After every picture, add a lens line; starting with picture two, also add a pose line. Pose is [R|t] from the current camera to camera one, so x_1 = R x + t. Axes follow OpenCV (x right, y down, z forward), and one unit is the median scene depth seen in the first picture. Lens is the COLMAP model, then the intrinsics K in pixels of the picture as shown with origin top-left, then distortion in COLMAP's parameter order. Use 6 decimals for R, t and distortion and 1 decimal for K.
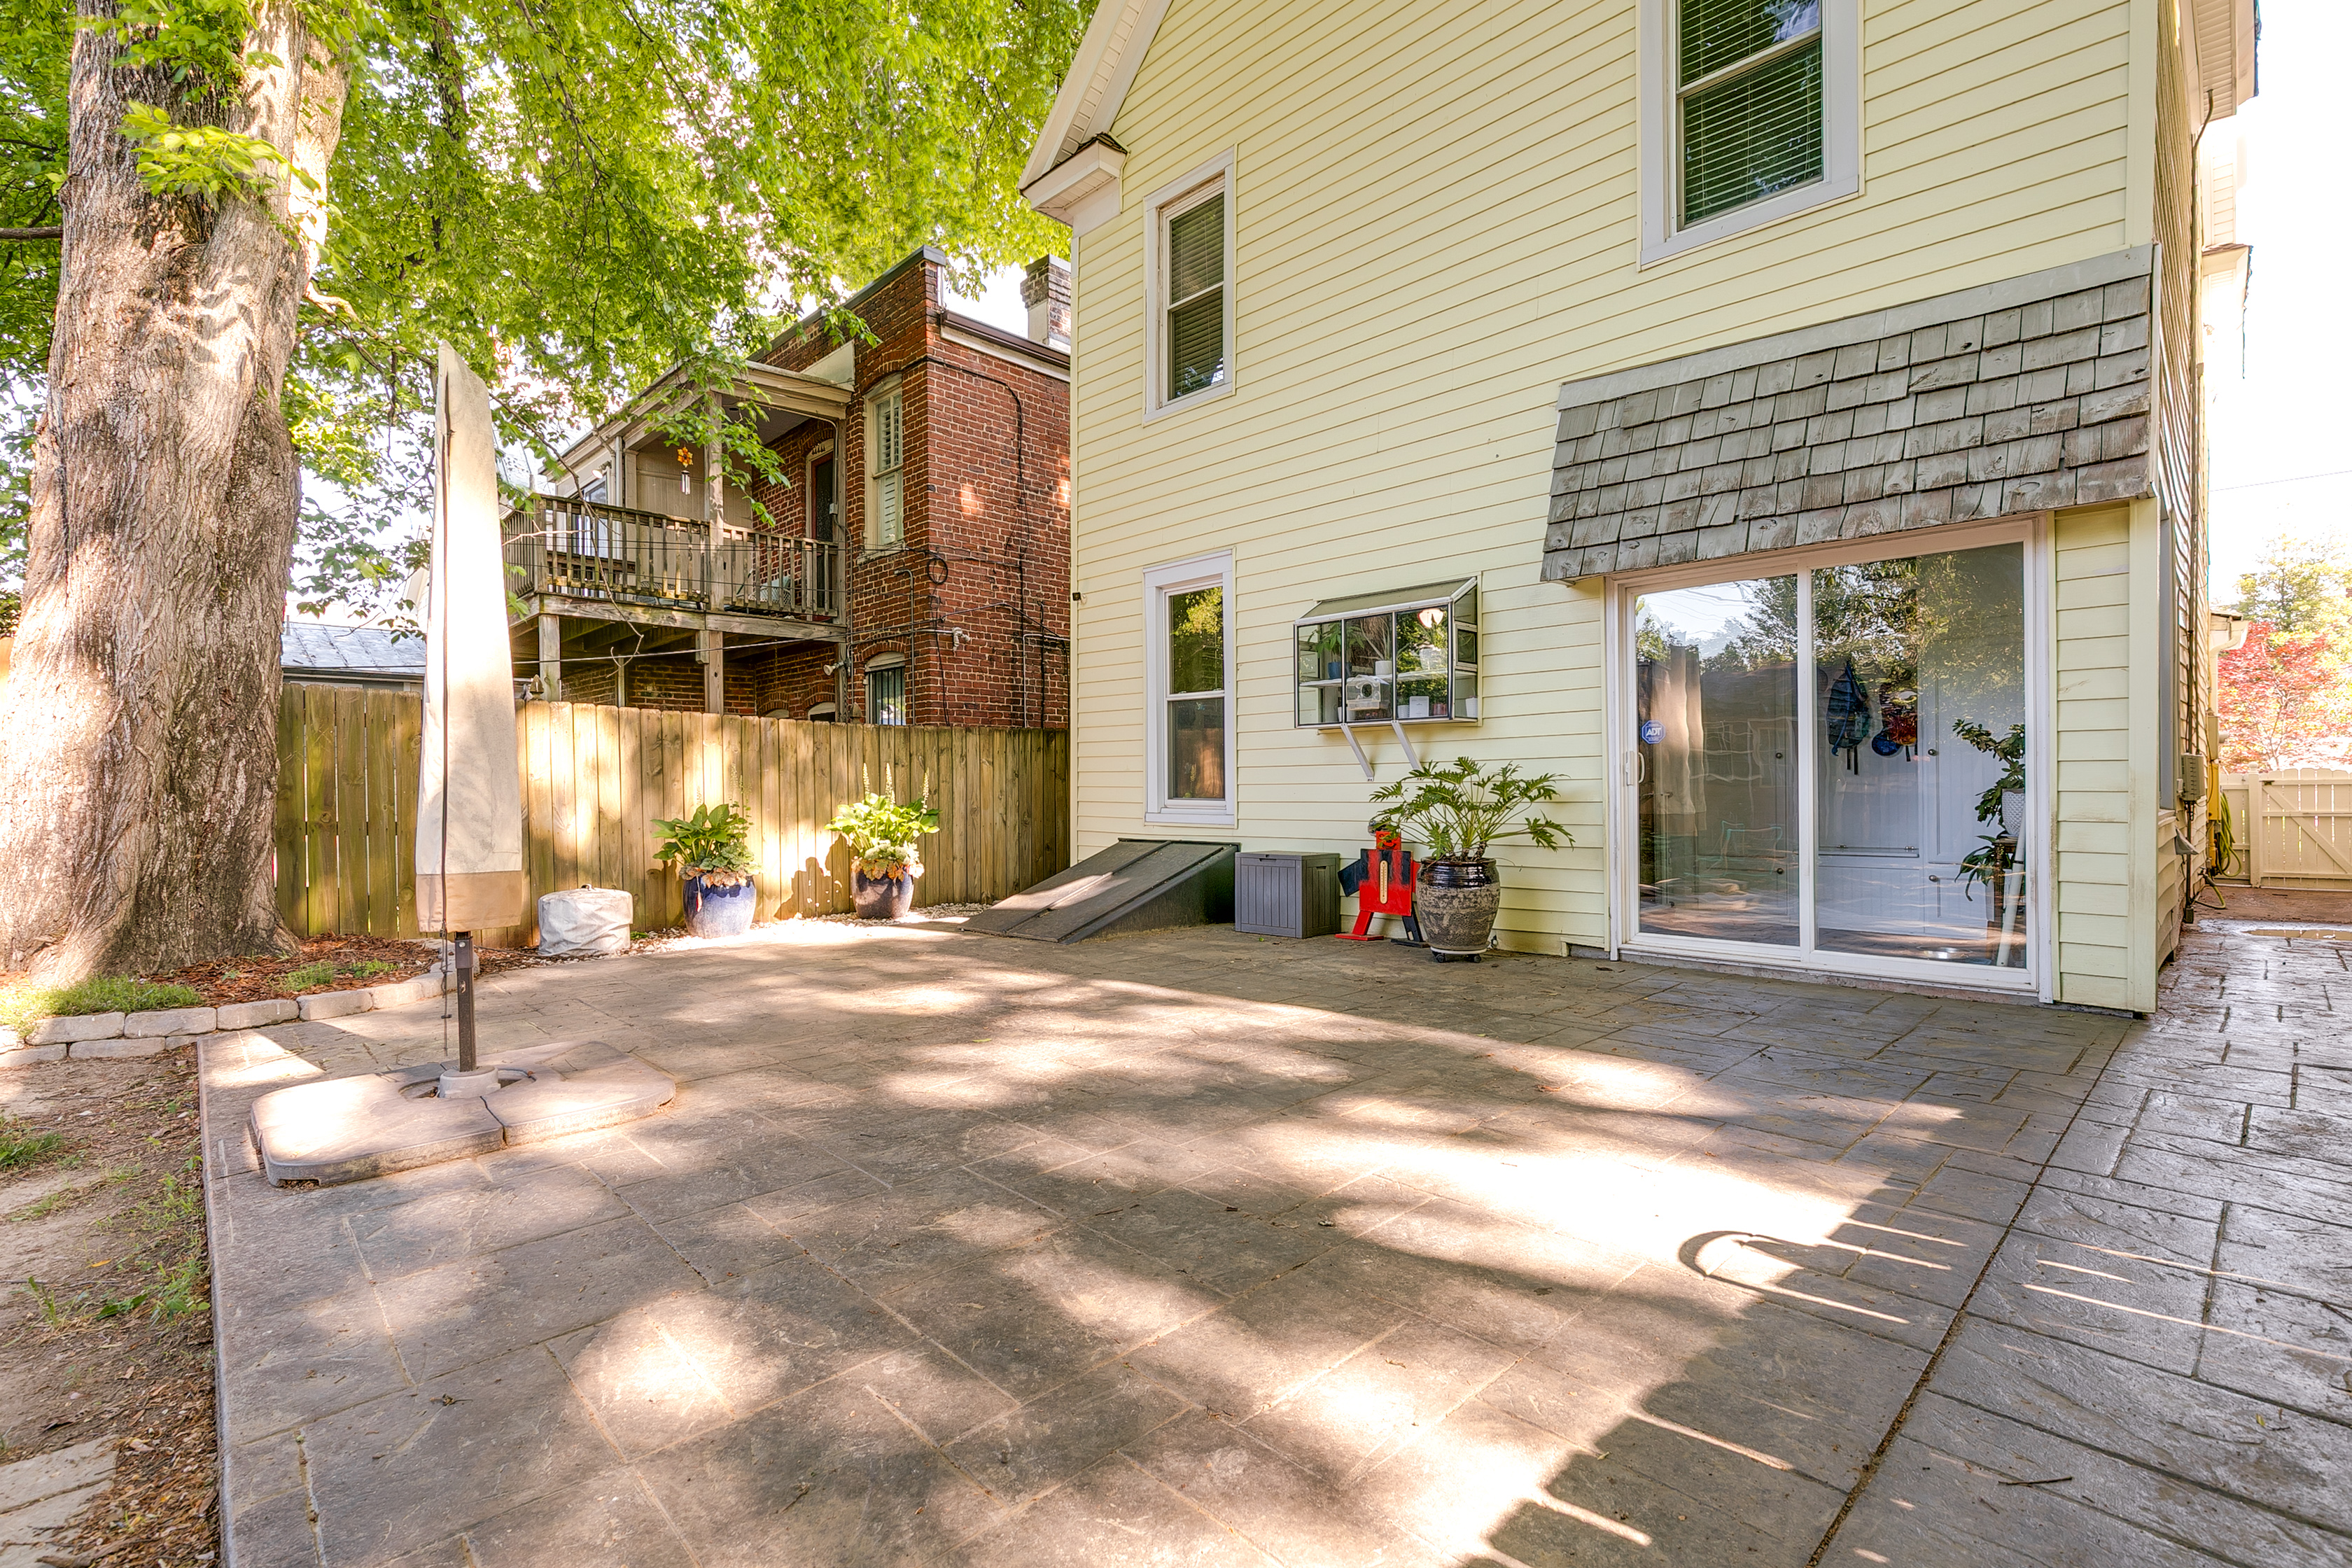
lens RADIAL K [[1063.9, 0, 1176.0], [0, 1063.9, 784.0], [0, 0, 1]] dist [-0.000033, -0.000010]
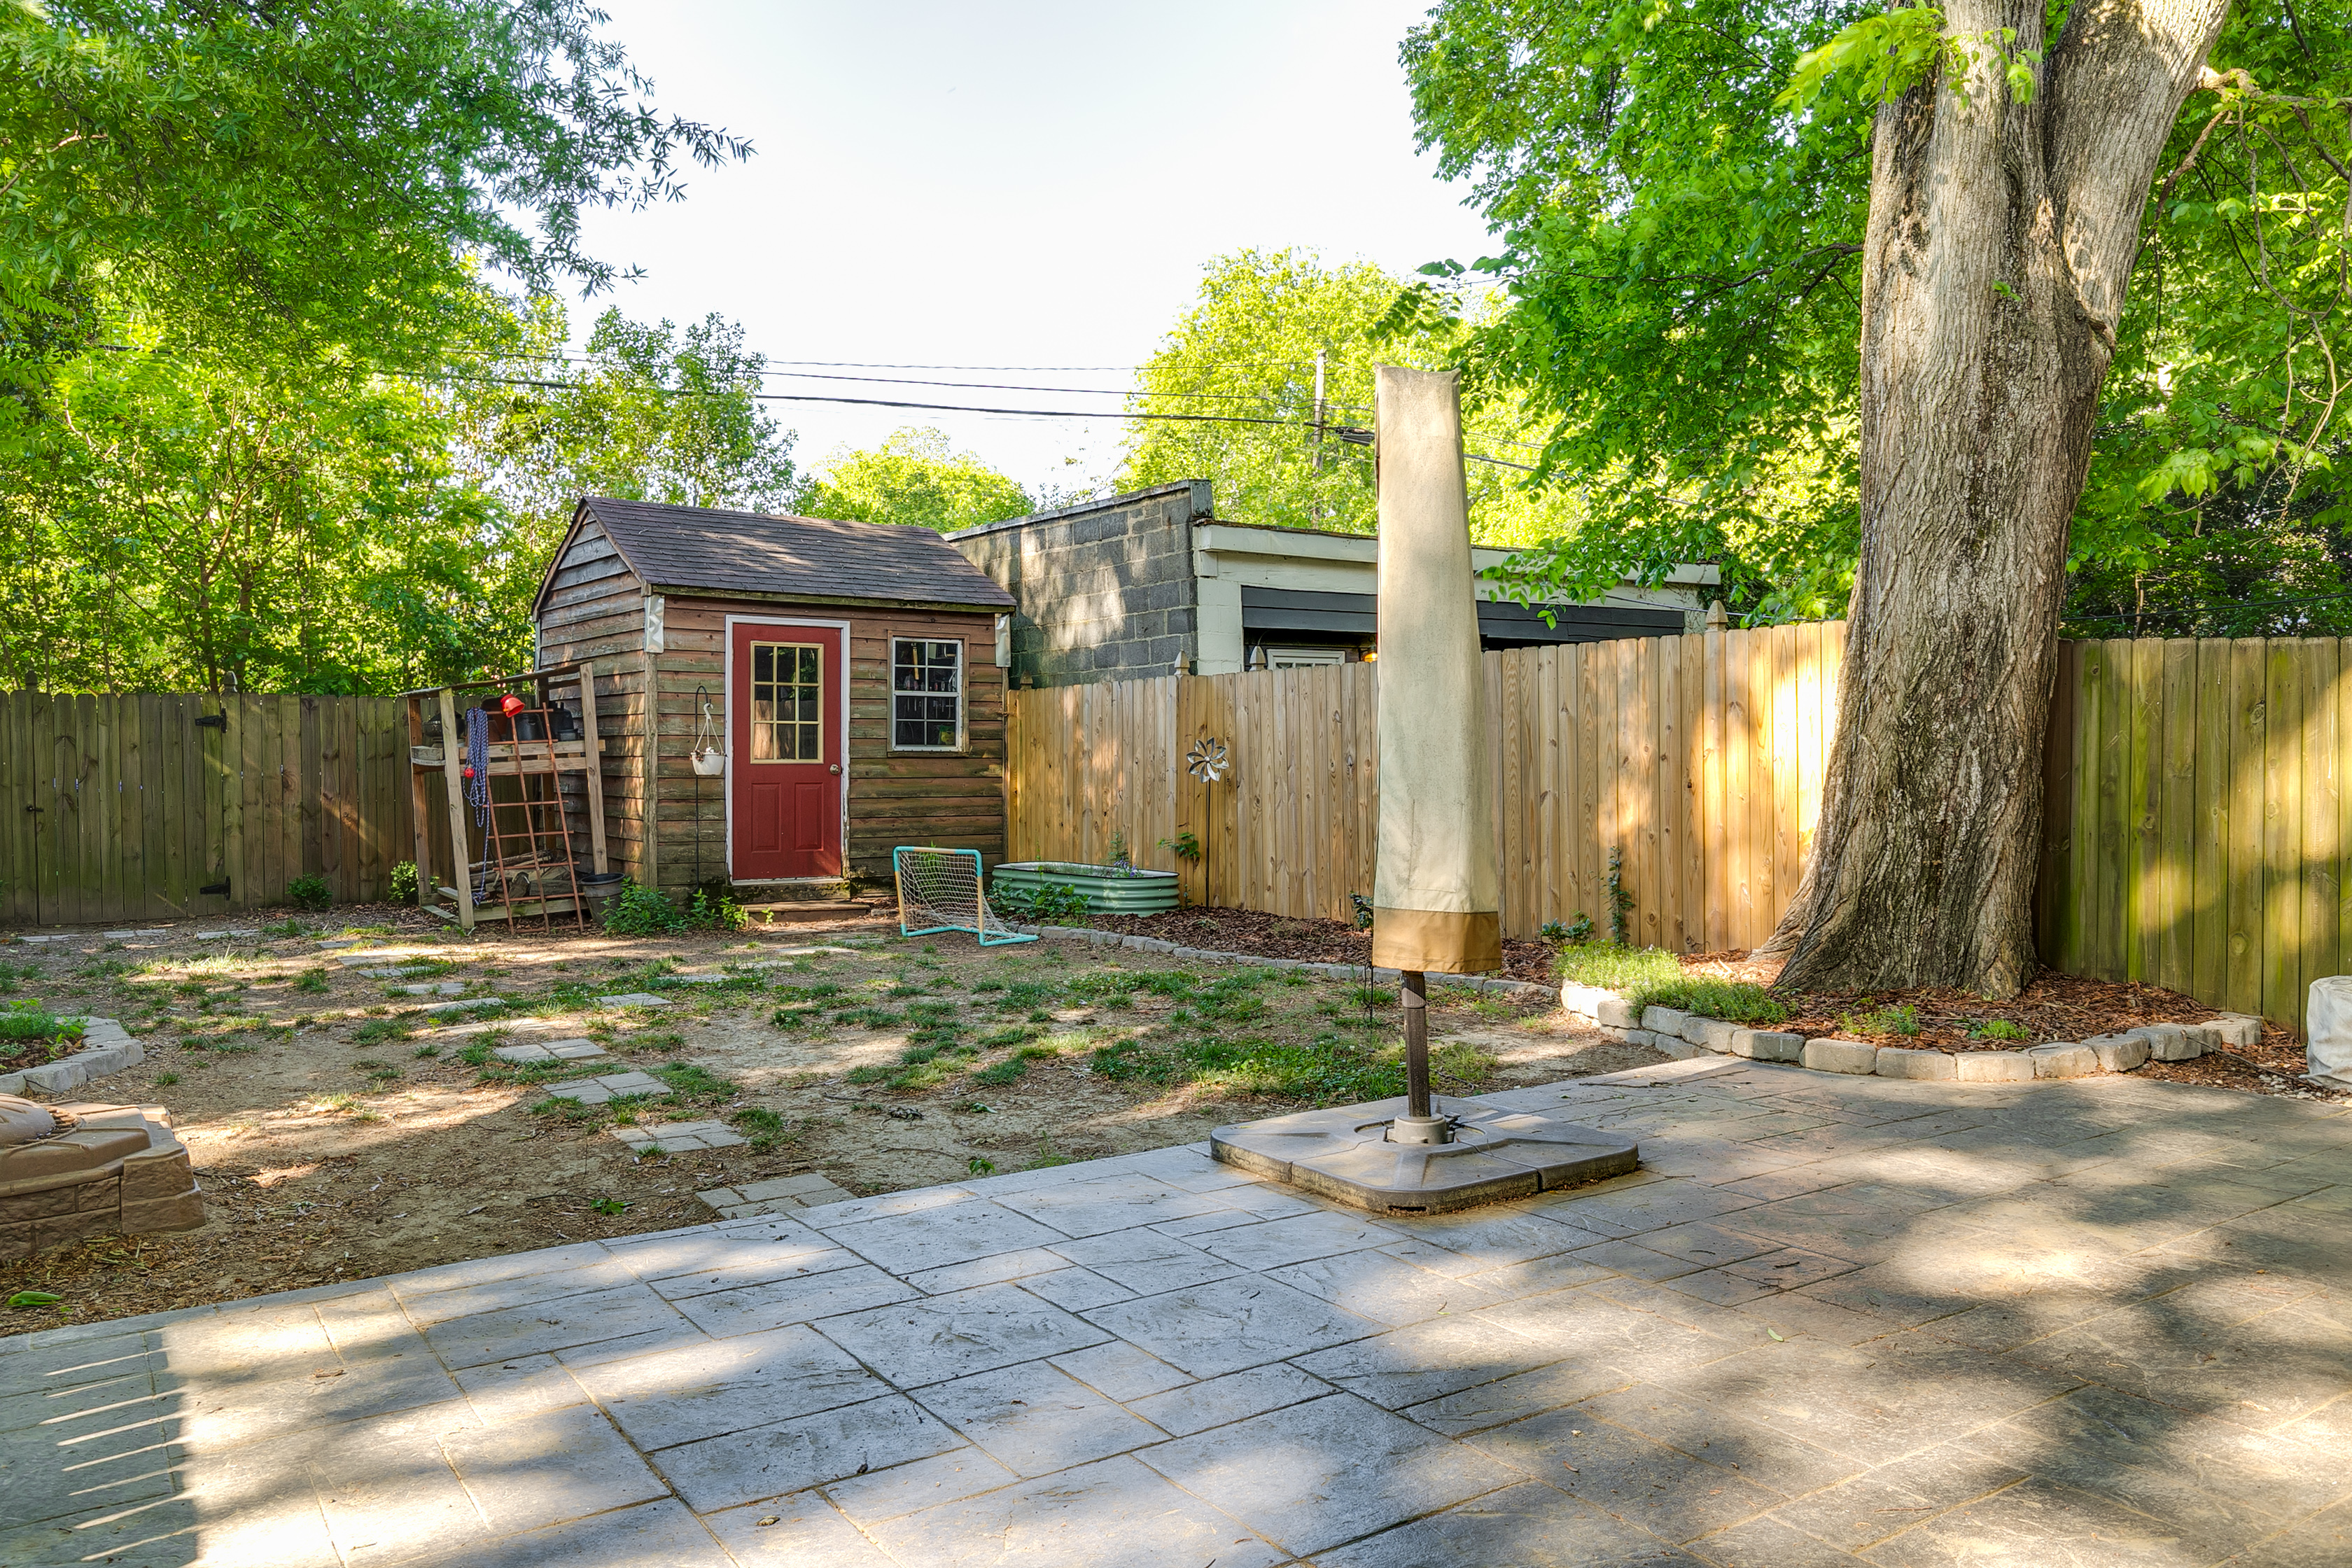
lens RADIAL K [[1712.8, 0, 1176.0], [0, 1712.8, 784.0], [0, 0, 1]] dist [-0.002352, -0.001140]
pose [[-0.159619, 0.025341, -0.986853, 0.521126], [0.007631, 0.999672, 0.024435, -0.032394], [0.987149, -0.003631, -0.159760, 0.613779]]
